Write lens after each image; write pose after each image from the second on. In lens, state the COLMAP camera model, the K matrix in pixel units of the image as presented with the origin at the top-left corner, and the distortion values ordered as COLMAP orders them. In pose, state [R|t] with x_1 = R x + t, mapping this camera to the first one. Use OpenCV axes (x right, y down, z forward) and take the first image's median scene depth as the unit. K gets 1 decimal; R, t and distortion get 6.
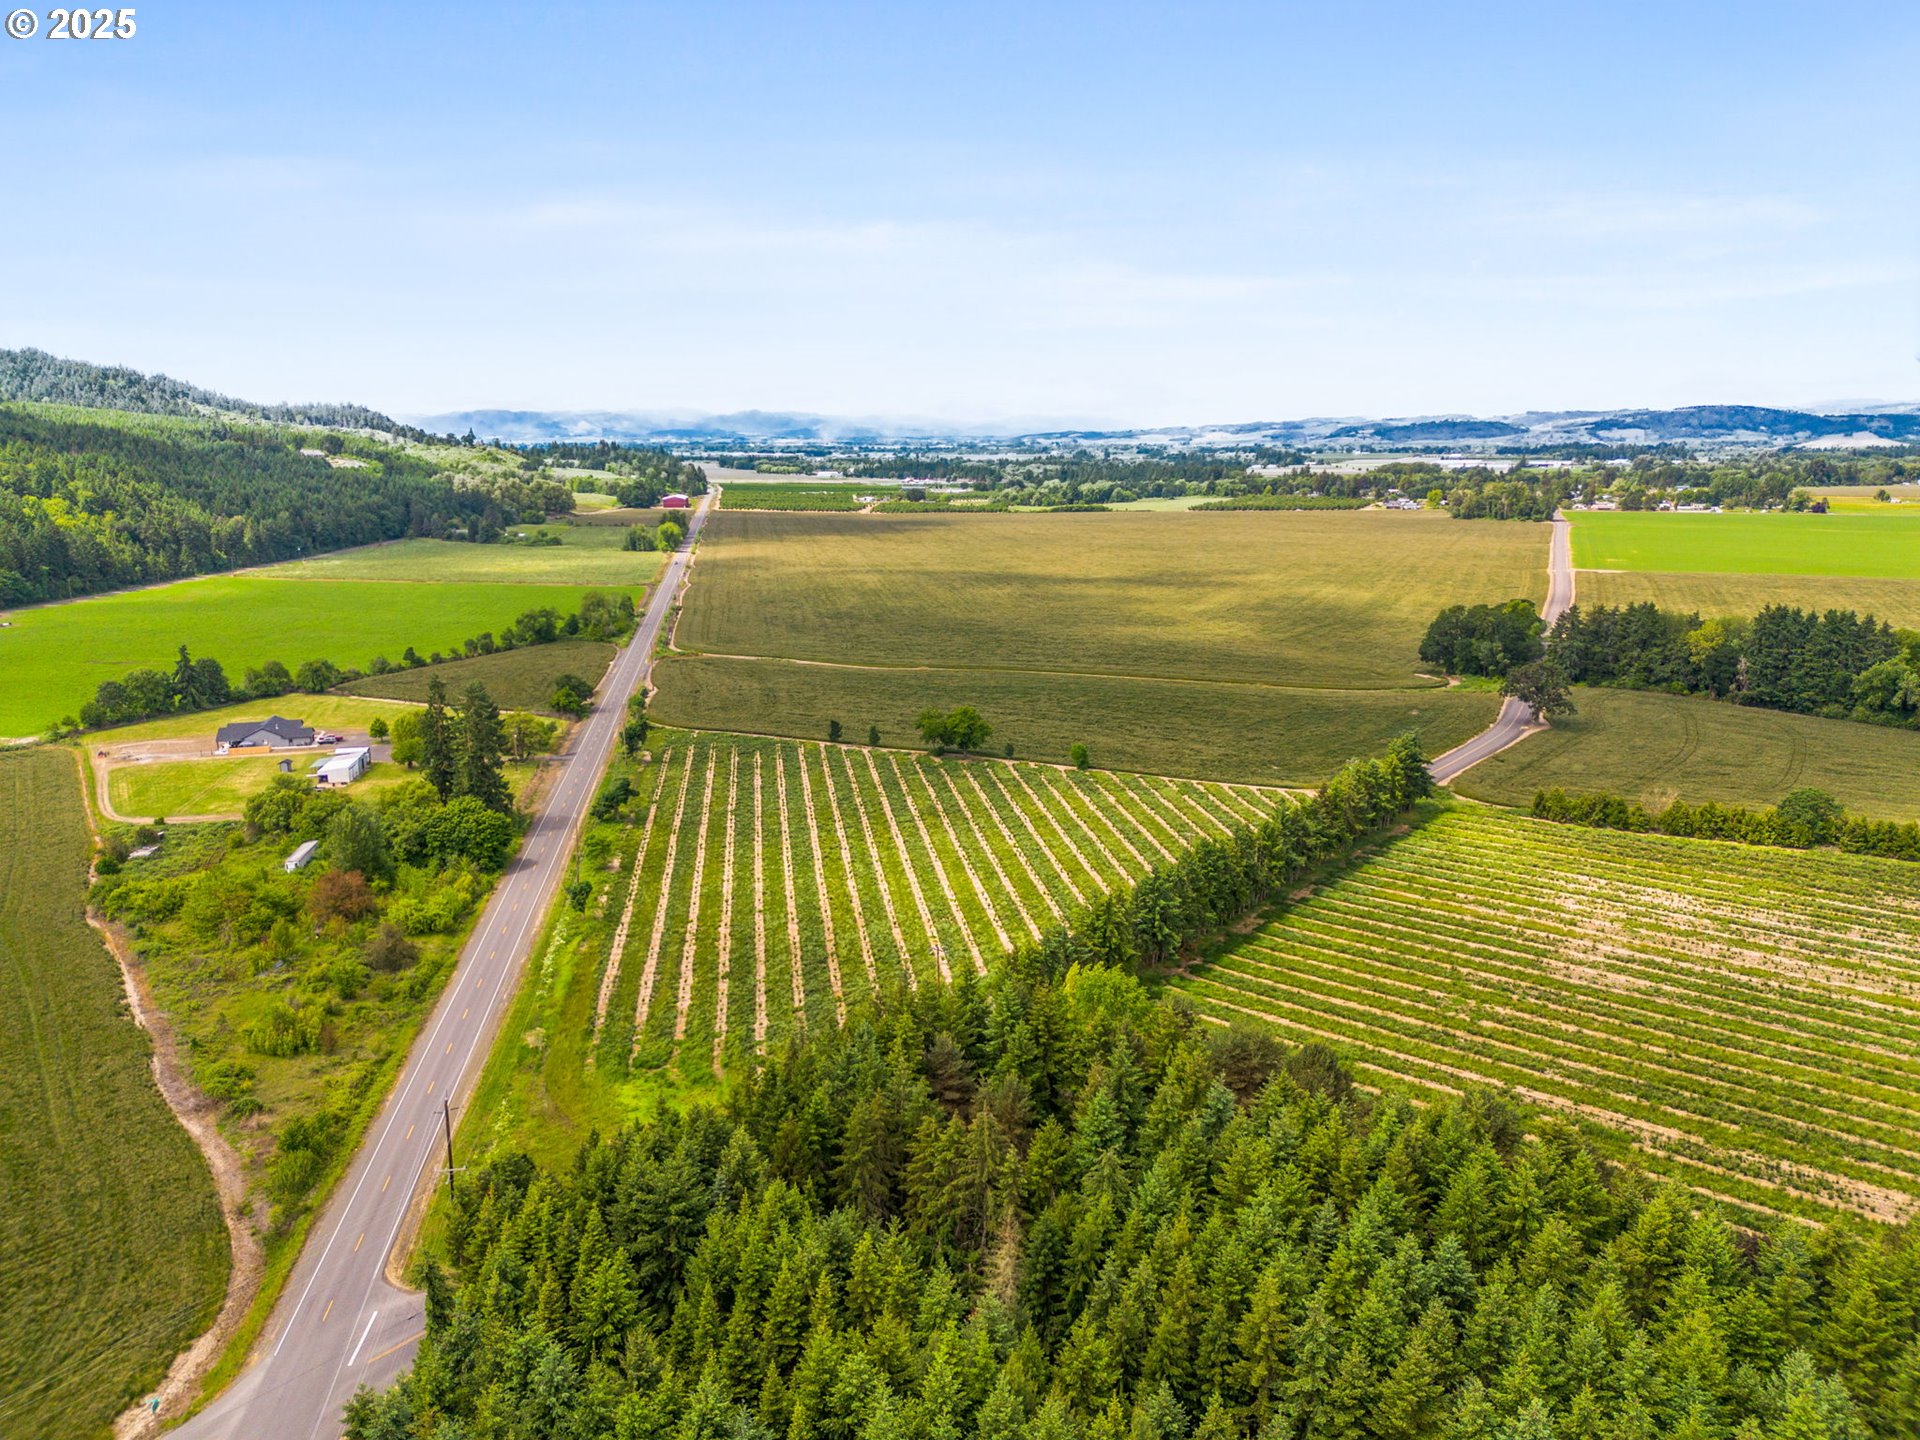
lens RADIAL K [[1352.5, 0, 964.4], [0, 1352.5, 706.9], [0, 0, 1]] dist [0.089645, -0.106300]
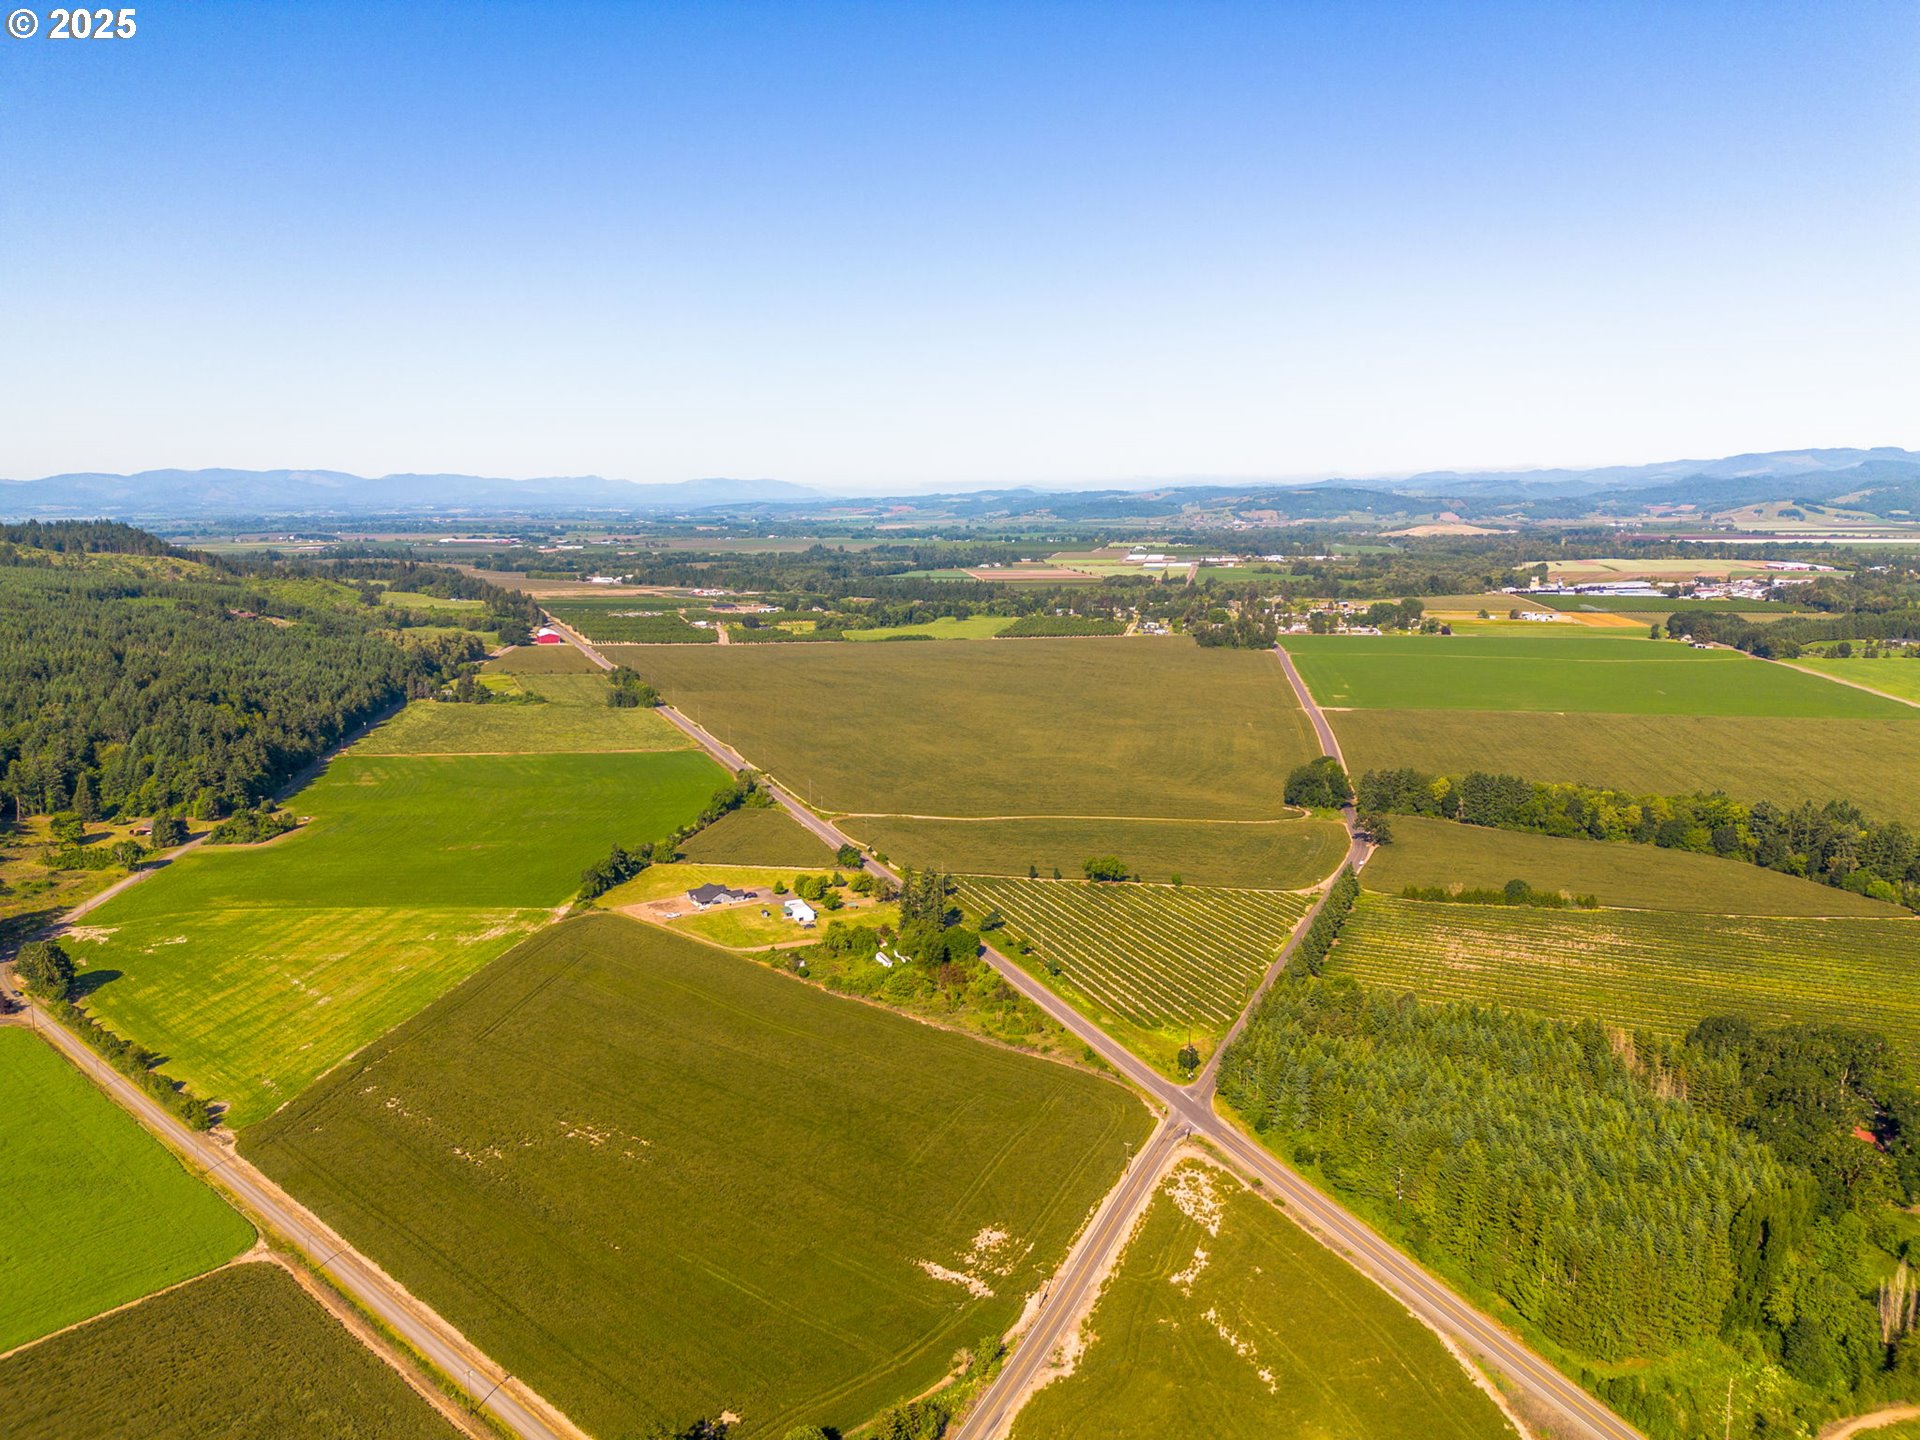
lens RADIAL K [[1352.5, 0, 964.4], [0, 1352.5, 706.9], [0, 0, 1]] dist [0.089645, -0.106300]
pose [[0.971882, -0.038040, 0.232377, -0.183959], [0.048208, 0.998105, -0.038233, -0.042346], [-0.230482, 0.048361, 0.971874, -0.234333]]
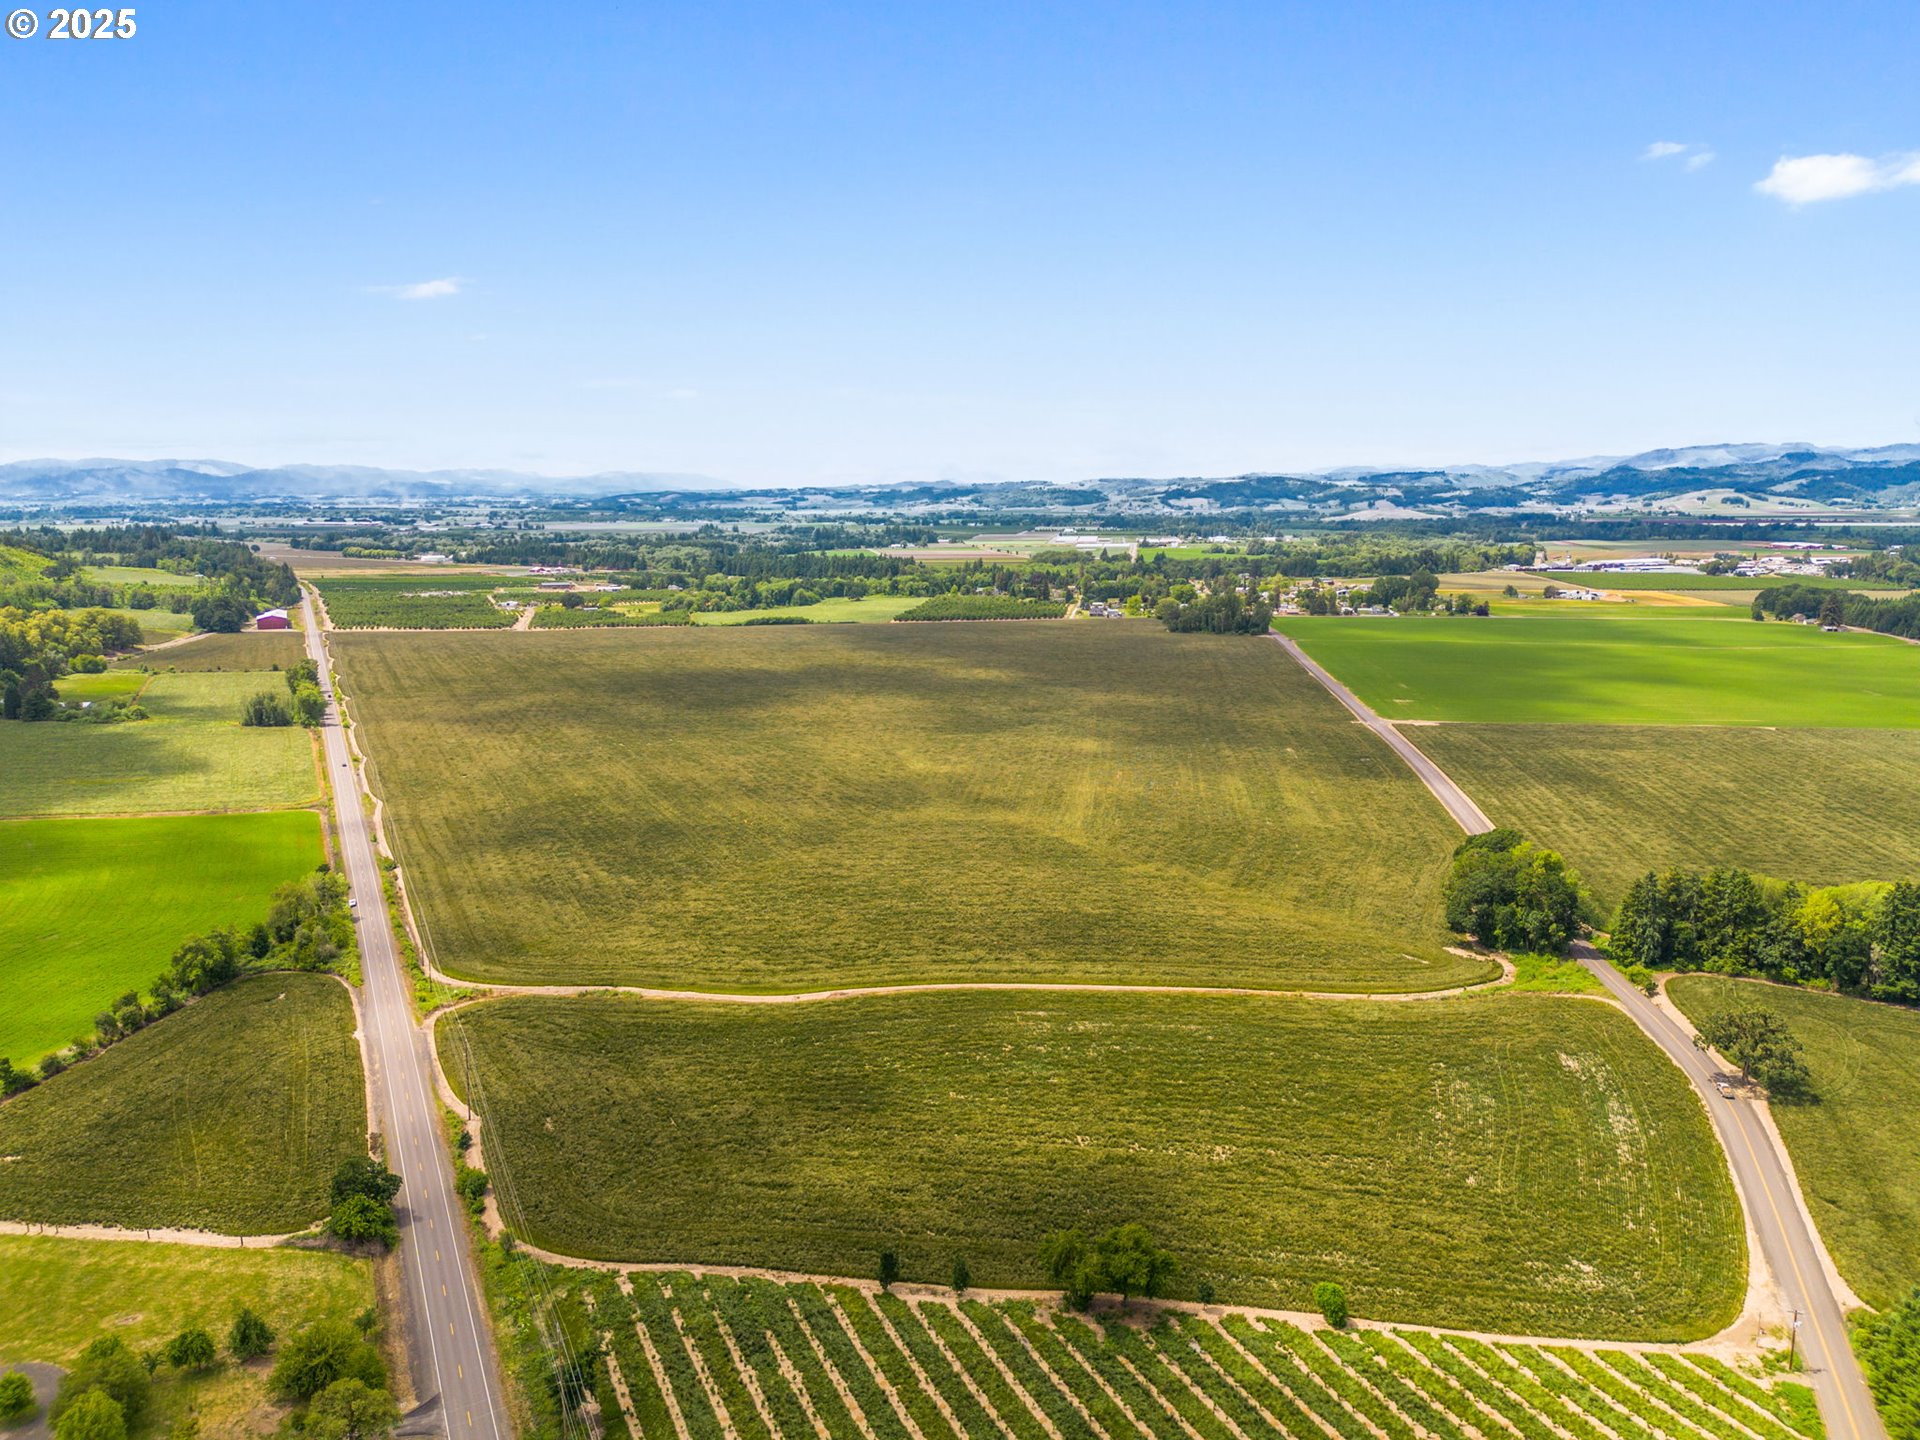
lens RADIAL K [[1352.5, 0, 964.4], [0, 1352.5, 706.9], [0, 0, 1]] dist [0.089645, -0.106300]
pose [[0.957050, -0.043728, 0.286605, -0.069449], [0.055296, 0.997945, -0.032387, -0.064064], [-0.284600, 0.046844, 0.957501, 0.120970]]
